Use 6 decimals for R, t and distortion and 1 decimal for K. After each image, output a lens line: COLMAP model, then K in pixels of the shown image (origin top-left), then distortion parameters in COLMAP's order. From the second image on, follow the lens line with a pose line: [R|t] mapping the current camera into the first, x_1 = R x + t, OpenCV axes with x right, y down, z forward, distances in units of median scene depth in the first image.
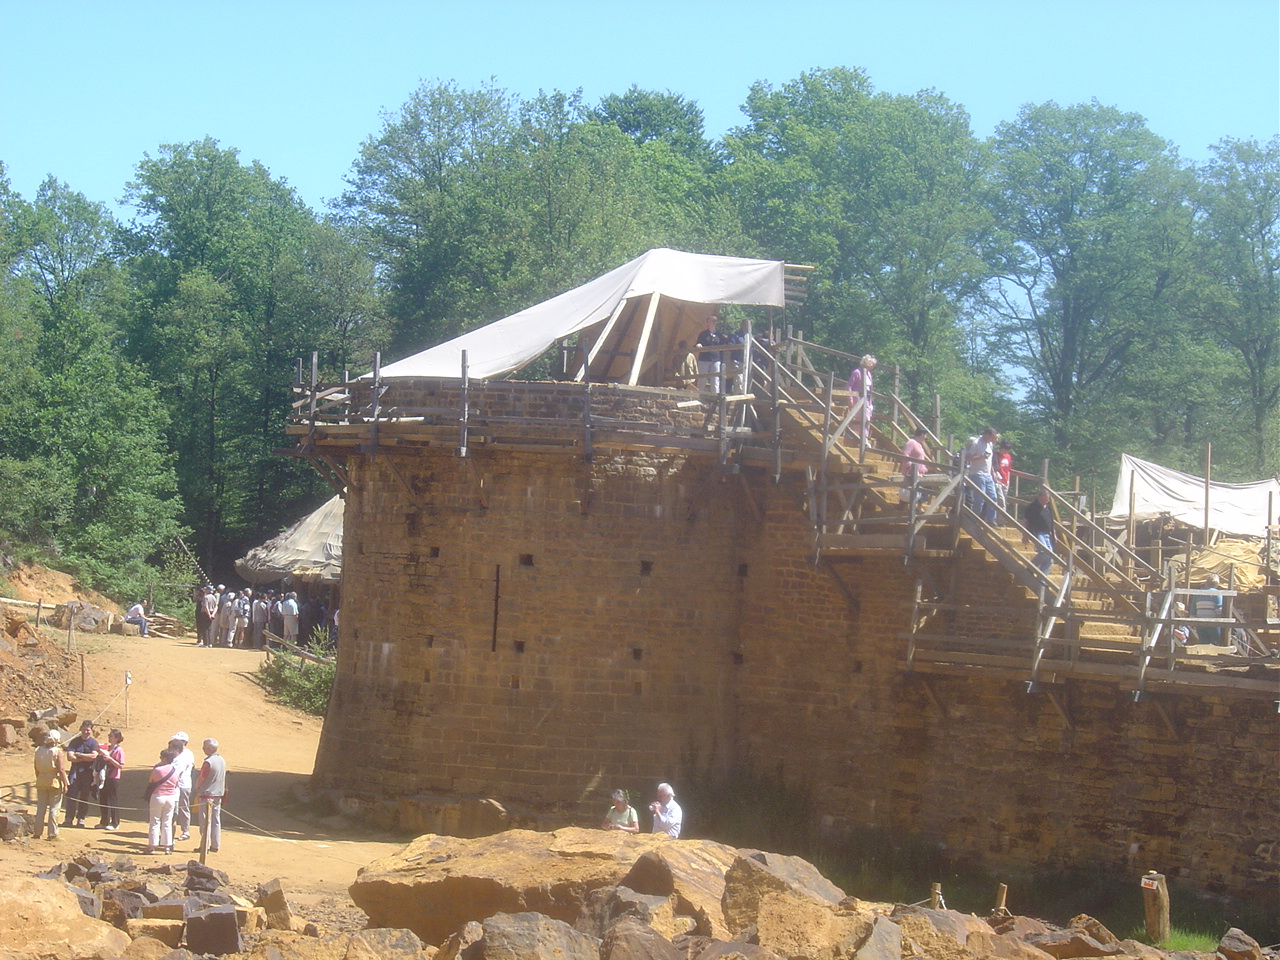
lens RADIAL K [[2821.1, 0, 640.6], [0, 2821.1, 475.0], [0, 0, 1]] dist [-0.014527, 0.000000]
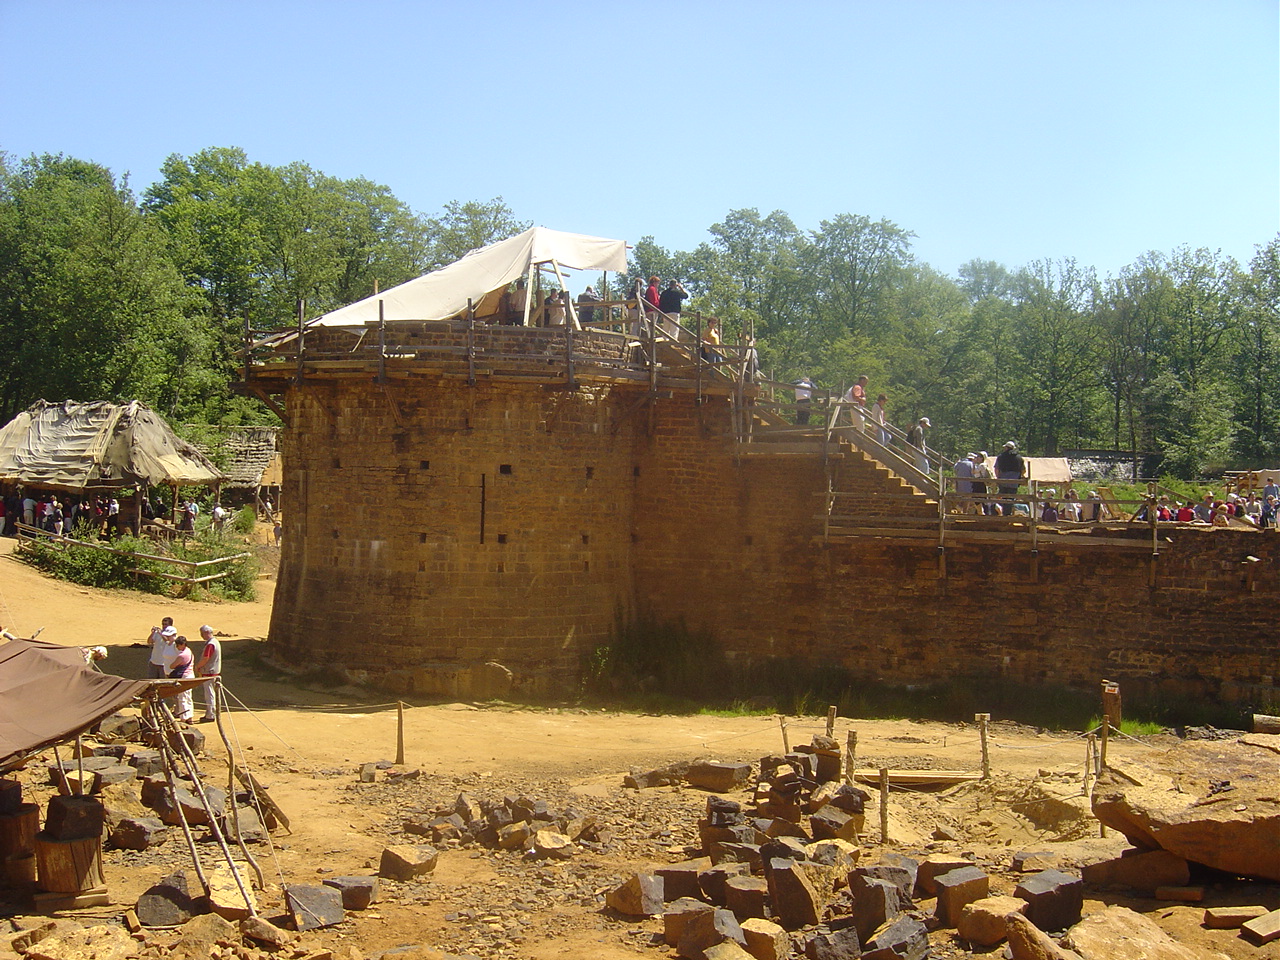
lens RADIAL K [[1451.6, 0, 641.1], [0, 1451.6, 492.5], [0, 0, 1]] dist [-0.135504, 0.000000]
pose [[0.875286, -0.040556, 0.481902, -0.297939], [0.009291, 0.997704, 0.067090, -0.002034], [-0.483516, -0.054246, 0.873653, 0.411971]]
